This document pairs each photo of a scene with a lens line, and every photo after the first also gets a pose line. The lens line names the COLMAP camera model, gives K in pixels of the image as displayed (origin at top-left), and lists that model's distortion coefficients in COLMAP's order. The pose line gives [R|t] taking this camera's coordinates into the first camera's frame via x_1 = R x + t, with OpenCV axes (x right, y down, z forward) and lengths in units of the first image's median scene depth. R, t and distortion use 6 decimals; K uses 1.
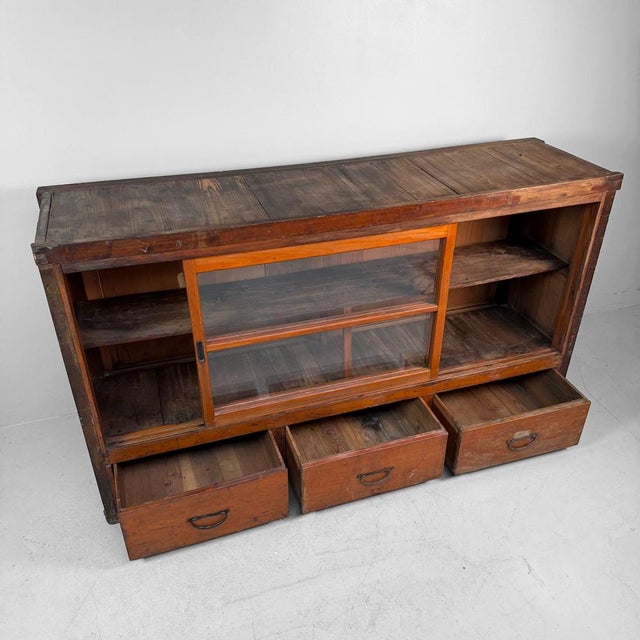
lens RADIAL K [[593.2, 0, 311.5], [0, 593.2, 320.5], [0, 0, 1]] dist [0.153162, -0.311843]
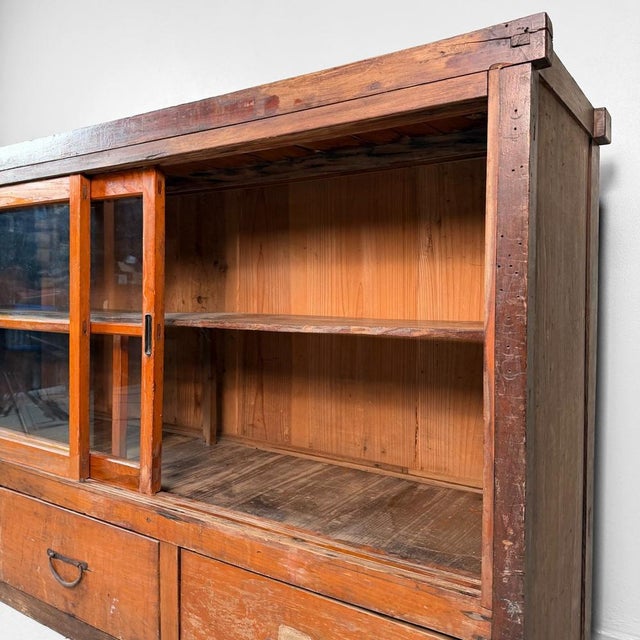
lens RADIAL K [[594.2, 0, 319.5], [0, 594.2, 300.8], [0, 0, 1]] dist [0.106941, -0.176266]
pose [[0.624157, 0.024546, -0.780913, 0.731509], [-0.418071, 0.854866, -0.307279, 0.066391], [0.660034, 0.518268, 0.543833, 0.828704]]
